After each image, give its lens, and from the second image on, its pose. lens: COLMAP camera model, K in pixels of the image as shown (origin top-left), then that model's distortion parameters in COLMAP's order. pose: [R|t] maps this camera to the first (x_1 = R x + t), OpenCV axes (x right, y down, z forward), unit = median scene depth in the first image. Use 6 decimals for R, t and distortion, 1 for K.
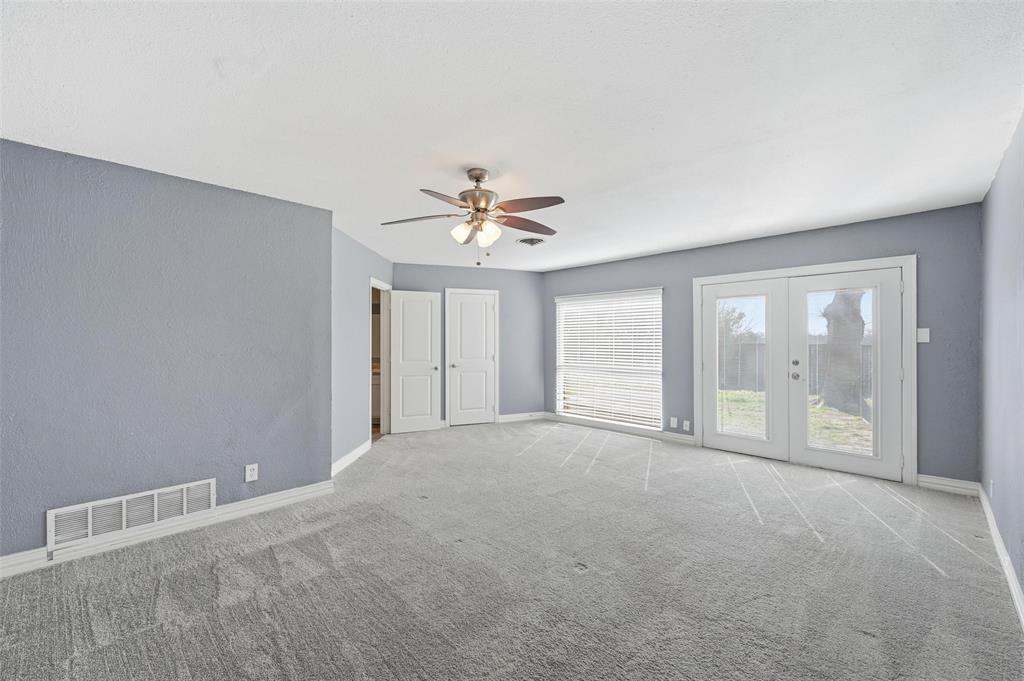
lens RADIAL K [[408.0, 0, 513.9], [0, 408.0, 344.0], [0, 0, 1]] dist [0.000961, -0.000633]
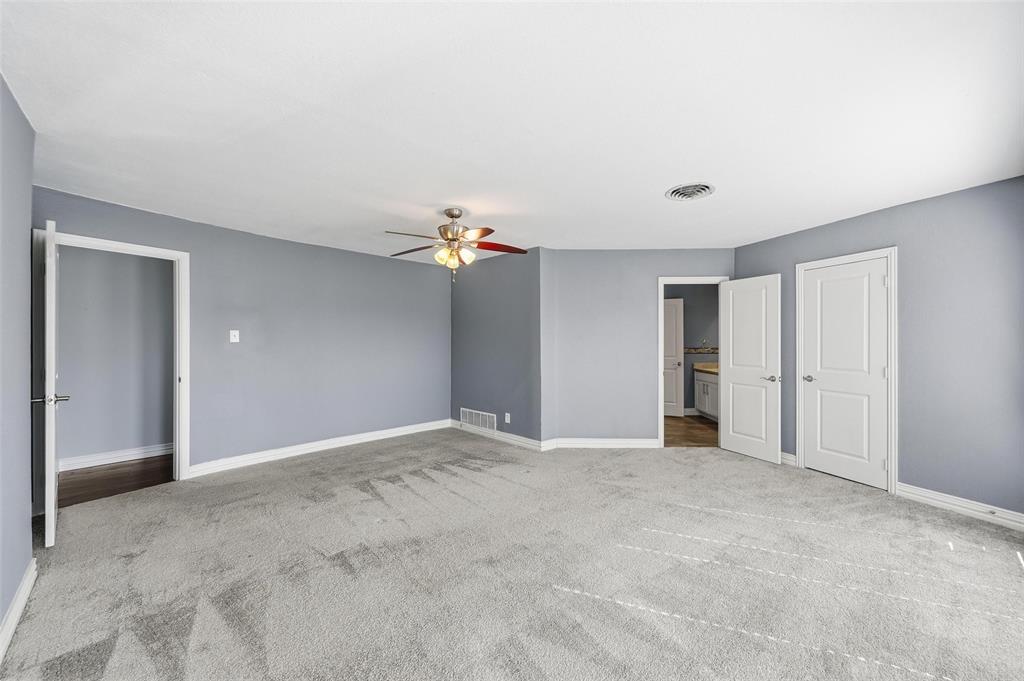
lens RADIAL K [[408.0, 0, 514.0], [0, 408.0, 335.7], [0, 0, 1]] dist [0.000961, -0.000633]
pose [[-0.030129, -0.004584, -0.999536, 0.546717], [-0.003600, 0.999983, -0.004477, -0.011904], [0.999540, 0.003463, -0.030145, 0.548720]]
